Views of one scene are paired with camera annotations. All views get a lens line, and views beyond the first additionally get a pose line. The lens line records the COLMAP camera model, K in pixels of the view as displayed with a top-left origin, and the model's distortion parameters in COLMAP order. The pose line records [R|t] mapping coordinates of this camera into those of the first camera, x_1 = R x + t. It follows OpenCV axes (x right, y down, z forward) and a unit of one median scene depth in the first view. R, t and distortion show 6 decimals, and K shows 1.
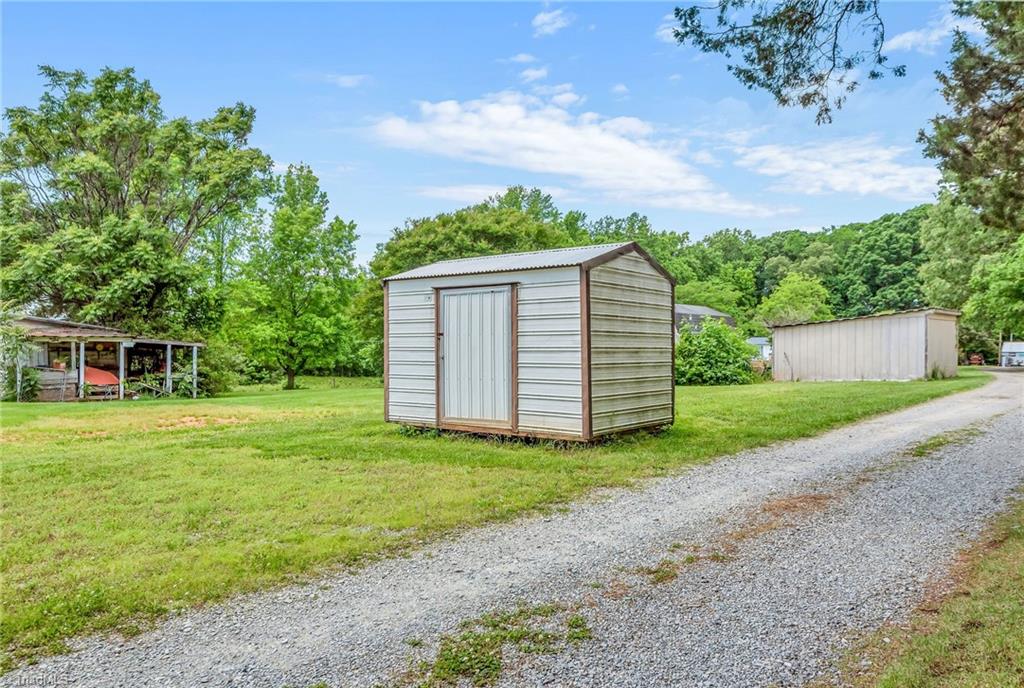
lens RADIAL K [[719.9, 0, 511.3], [0, 719.9, 345.4], [0, 0, 1]] dist [0.028082, 0.002656]
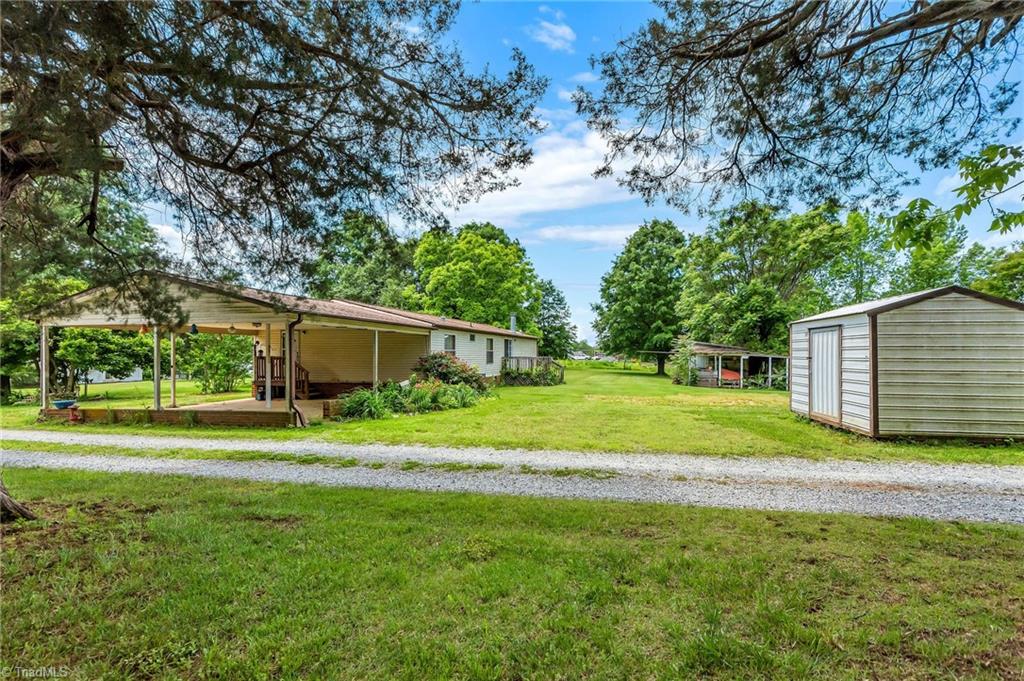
lens RADIAL K [[465.7, 0, 511.8], [0, 465.7, 349.2], [0, 0, 1]] dist [0.025192, -0.010642]
pose [[0.470513, -0.010056, -0.882336, 0.492539], [0.003251, 0.999948, -0.009663, -0.026680], [0.882387, 0.001678, 0.470521, -0.050331]]
